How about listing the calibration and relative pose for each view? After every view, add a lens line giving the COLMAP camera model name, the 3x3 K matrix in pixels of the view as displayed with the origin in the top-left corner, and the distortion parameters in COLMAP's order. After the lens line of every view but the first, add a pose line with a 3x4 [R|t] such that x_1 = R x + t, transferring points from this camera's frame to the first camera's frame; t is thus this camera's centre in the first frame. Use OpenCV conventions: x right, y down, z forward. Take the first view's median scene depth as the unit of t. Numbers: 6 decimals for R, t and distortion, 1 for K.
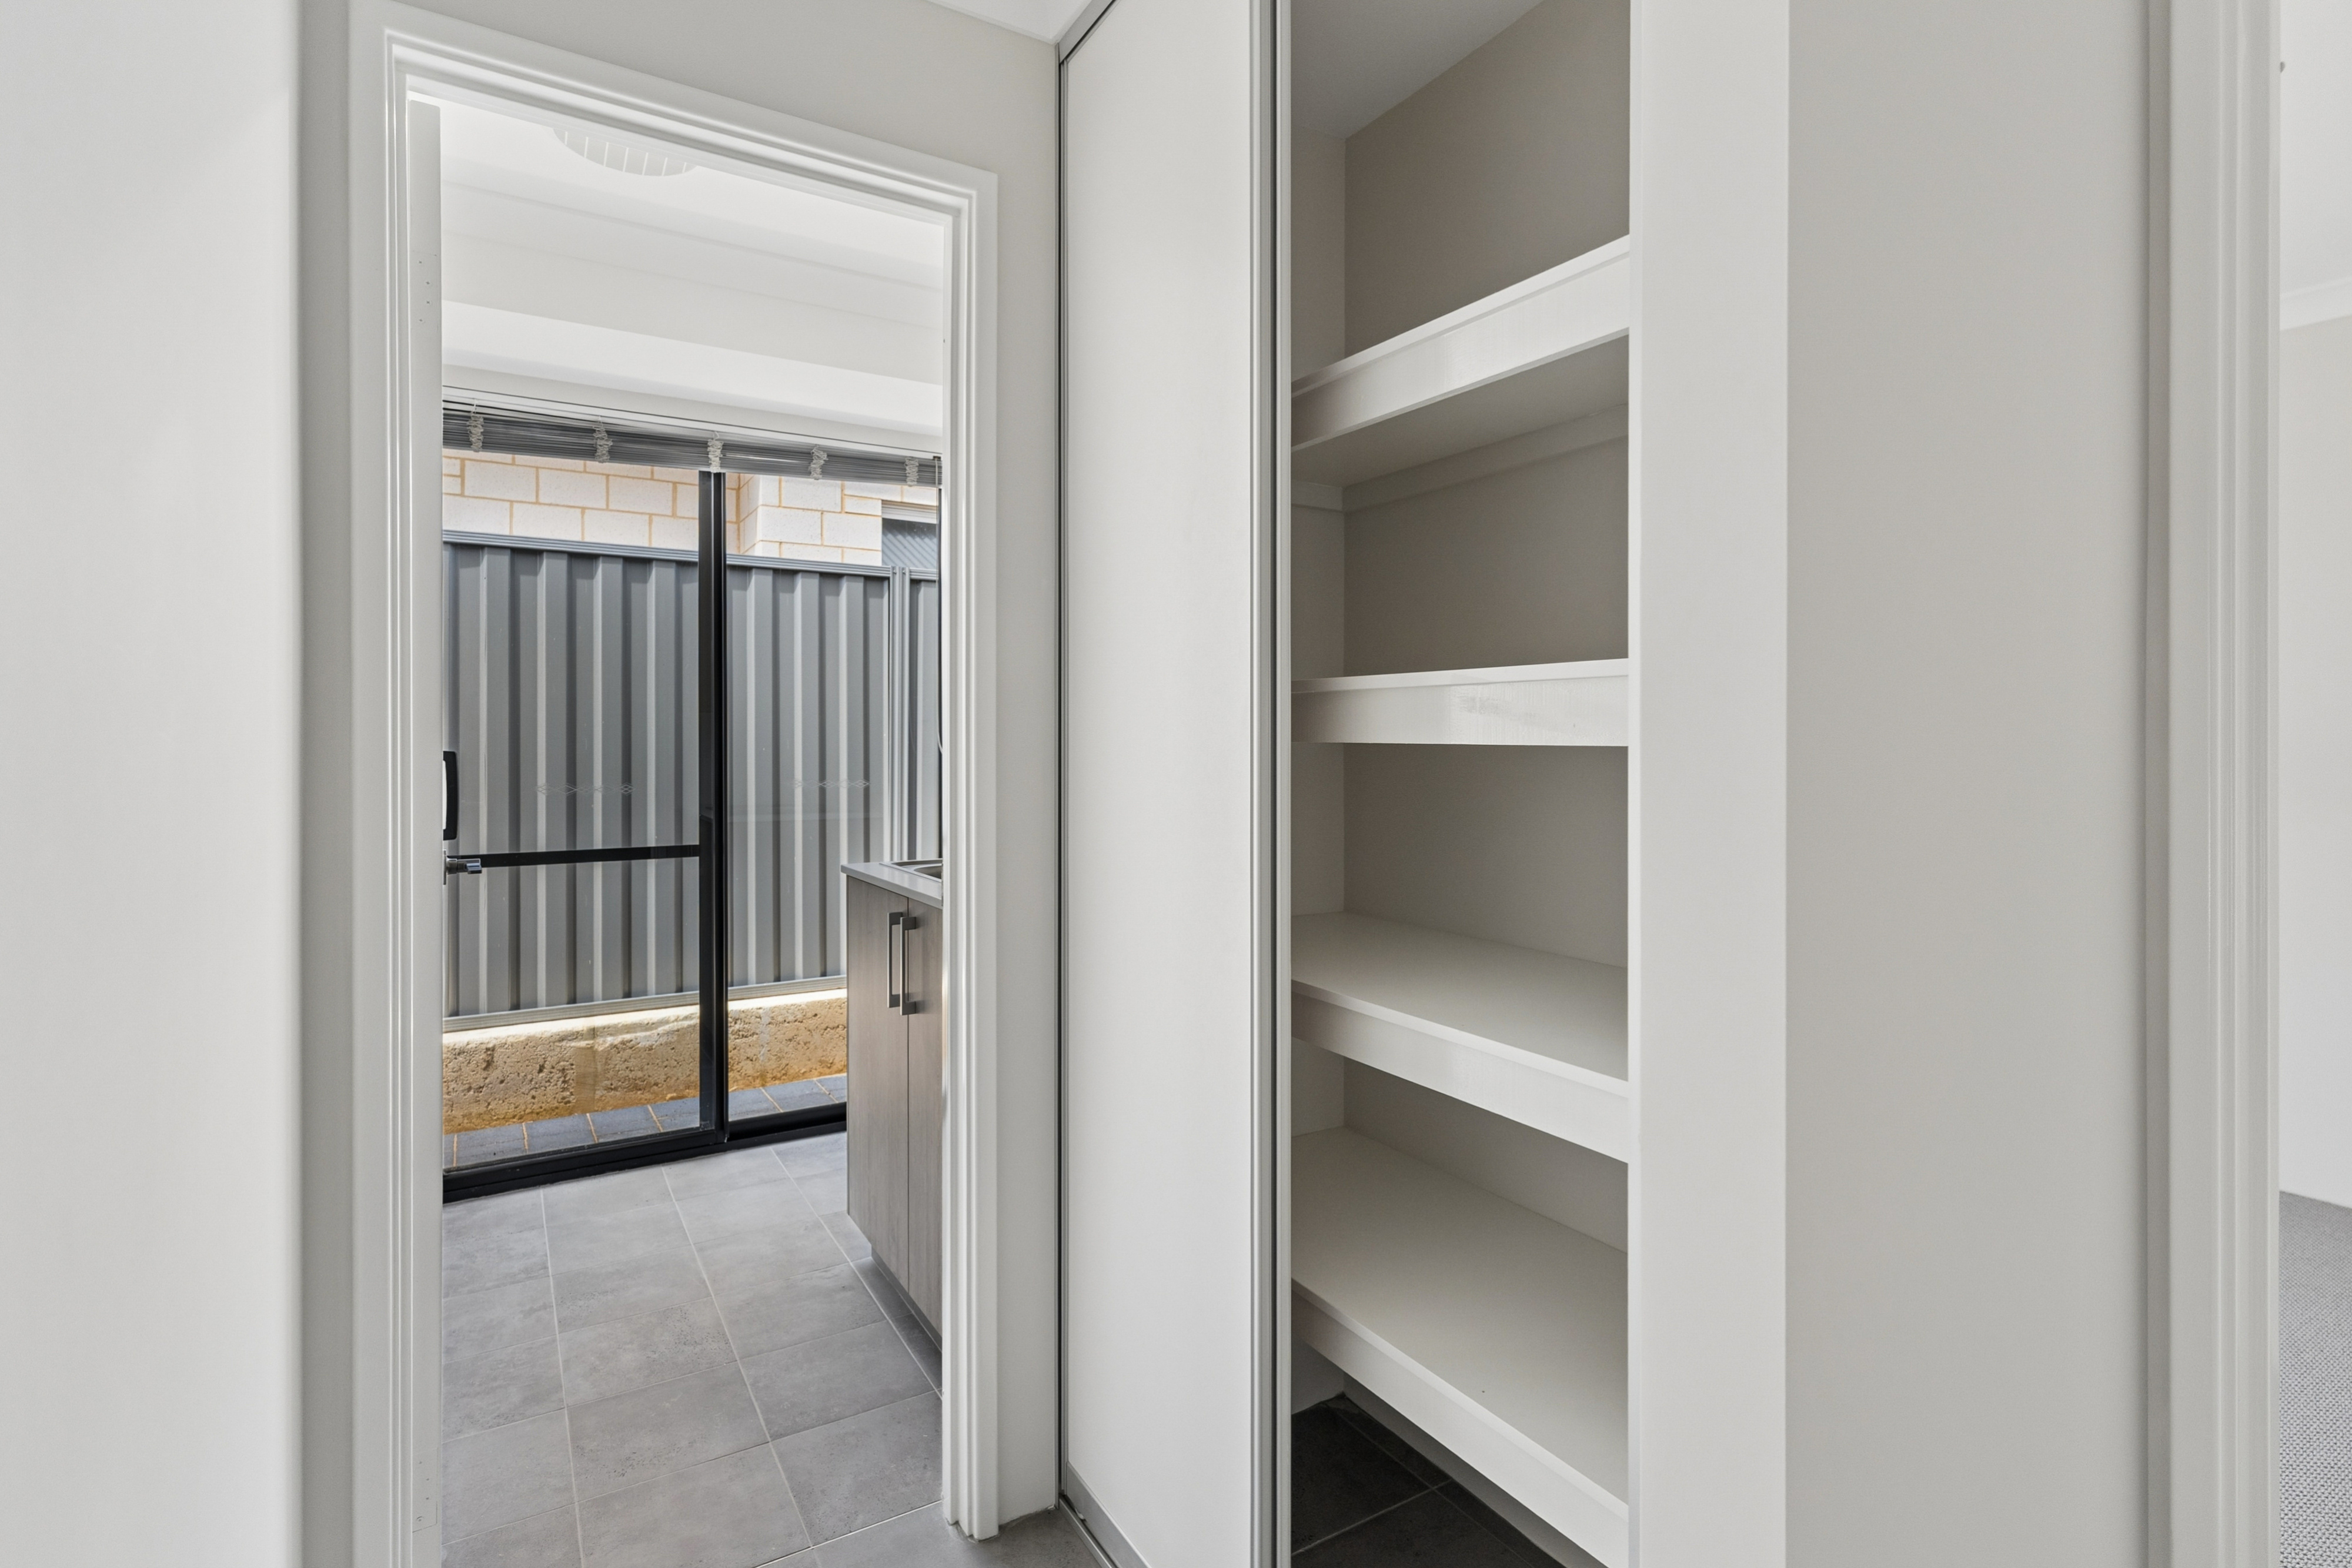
lens RADIAL K [[1131.3, 0, 1168.8], [0, 1131.3, 759.2], [0, 0, 1]] dist [-0.005366, 0.000392]
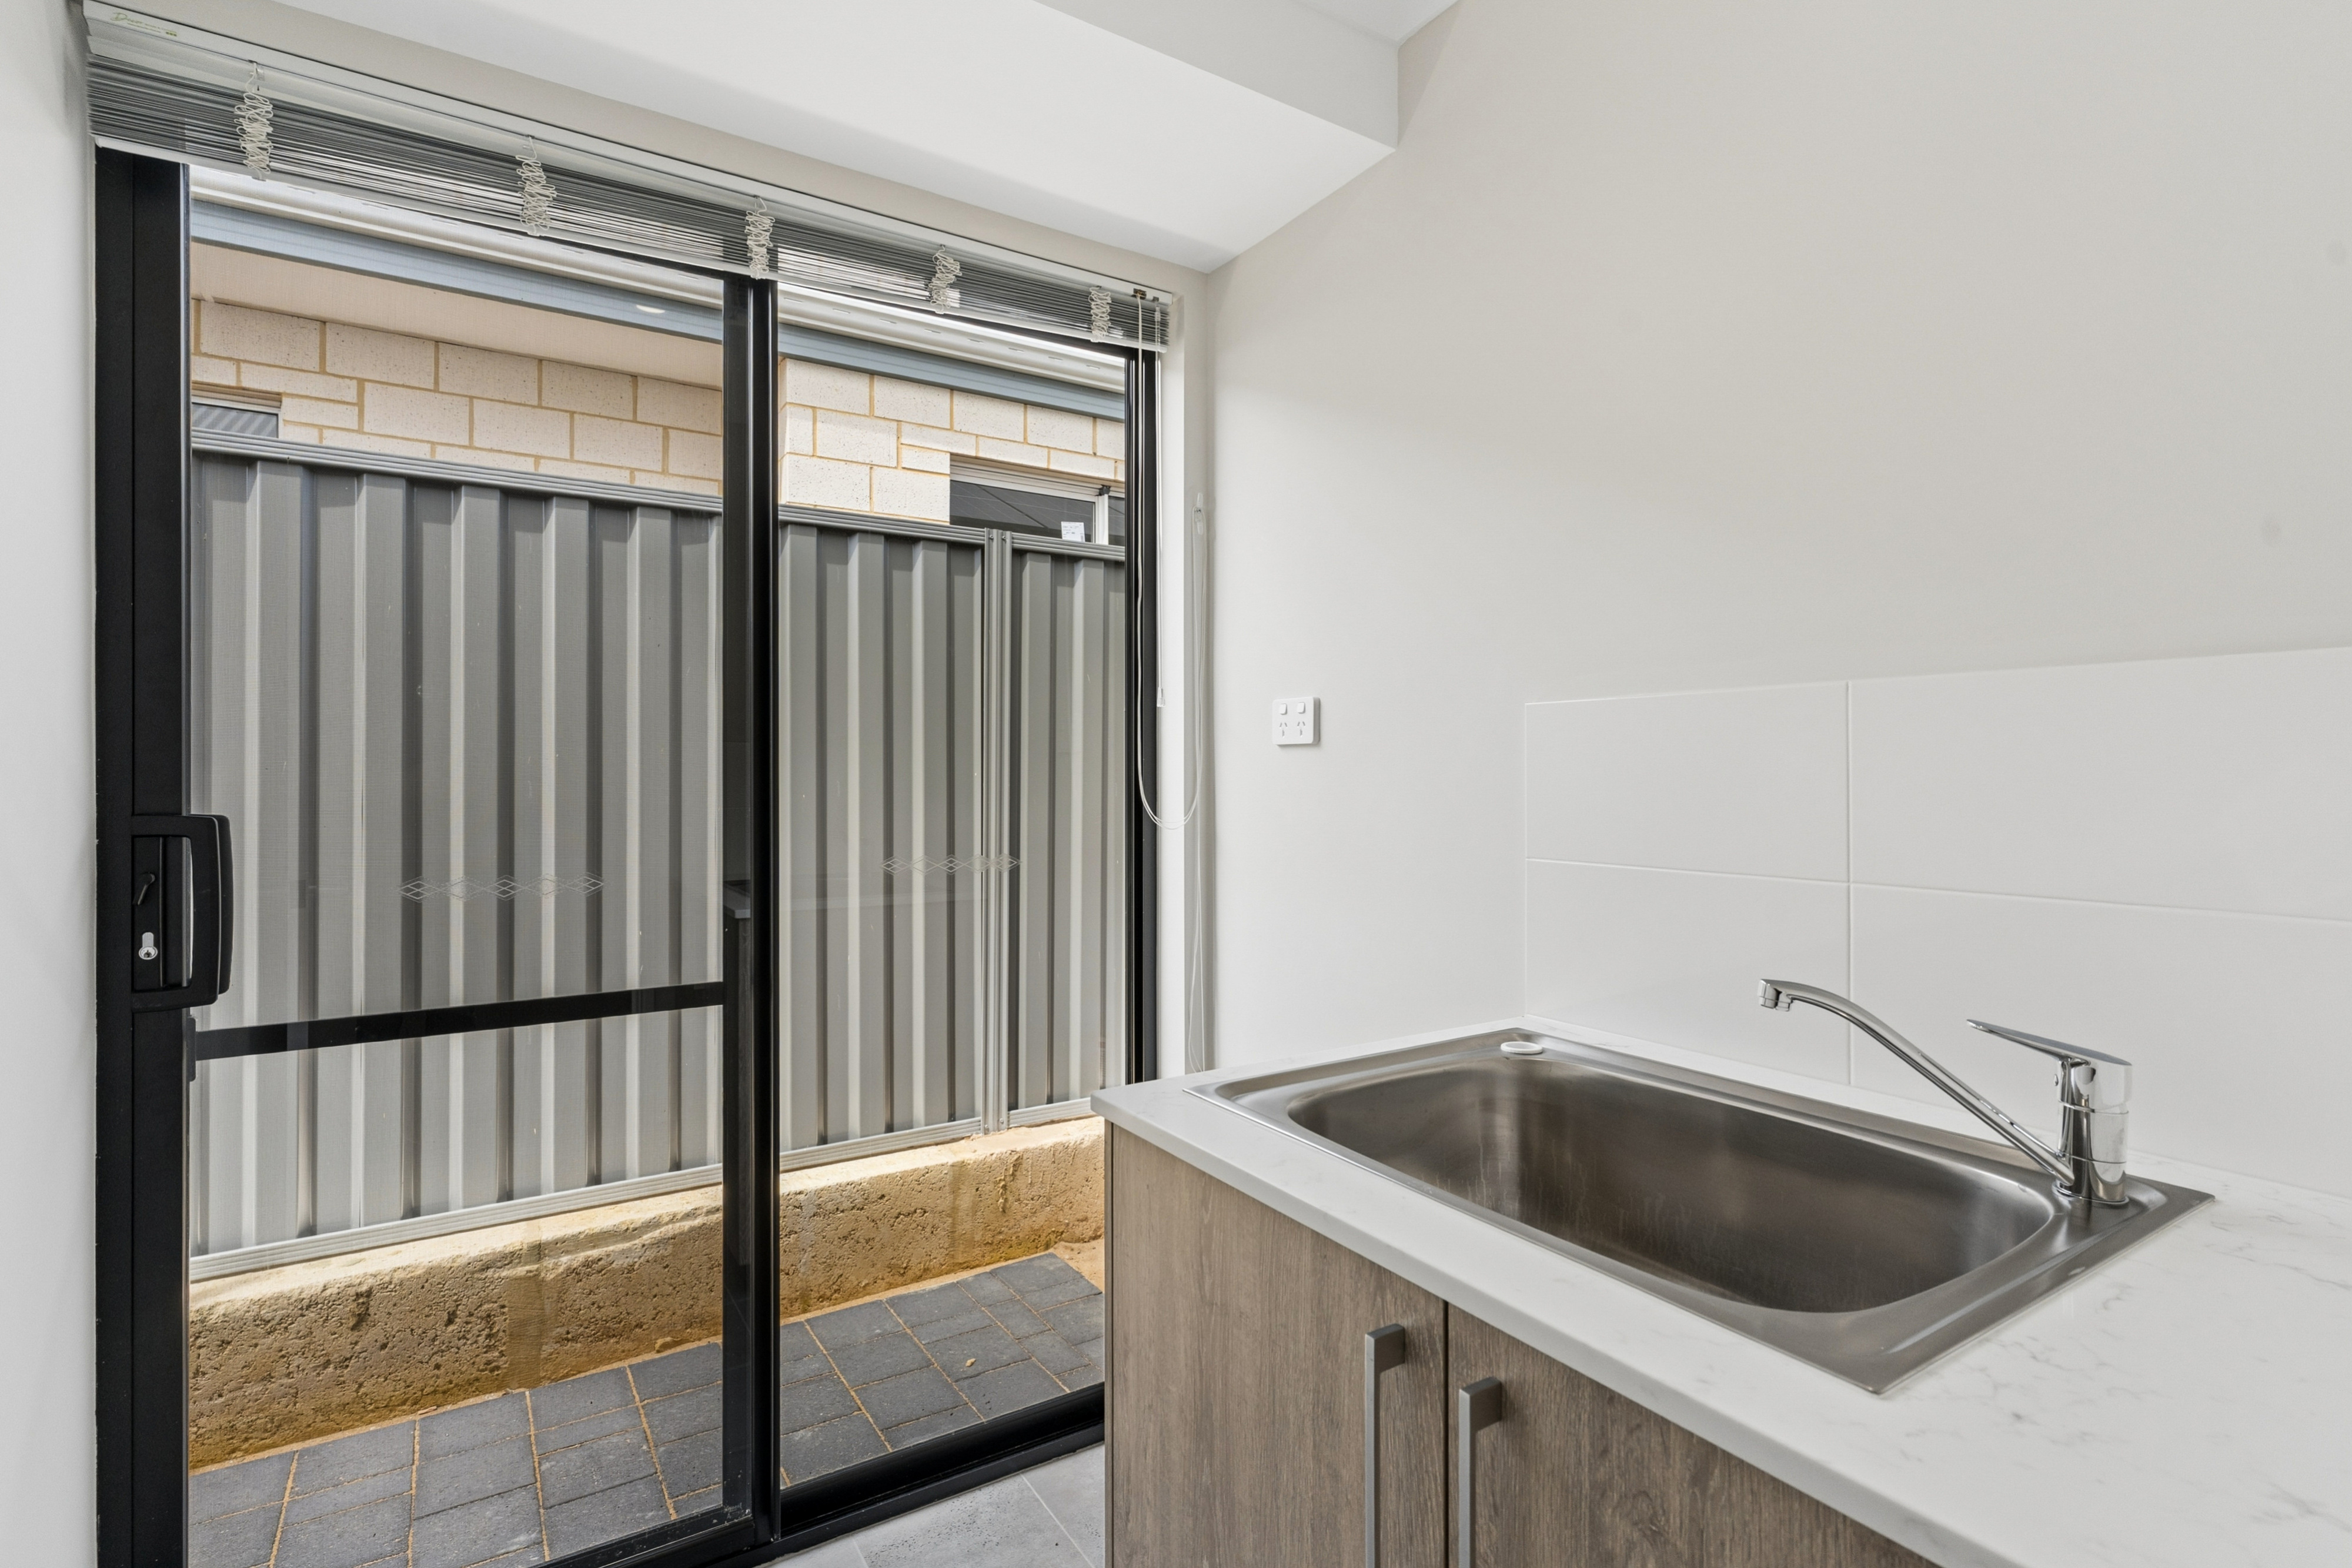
lens RADIAL K [[1131.3, 0, 1184.3], [0, 1131.3, 785.2], [0, 0, 1]] dist [-0.005366, 0.000392]
pose [[0.999681, -0.000543, 0.025268, -0.166366], [0.000705, 0.999979, -0.006402, -0.011886], [-0.025264, 0.006418, 0.999660, 0.362090]]
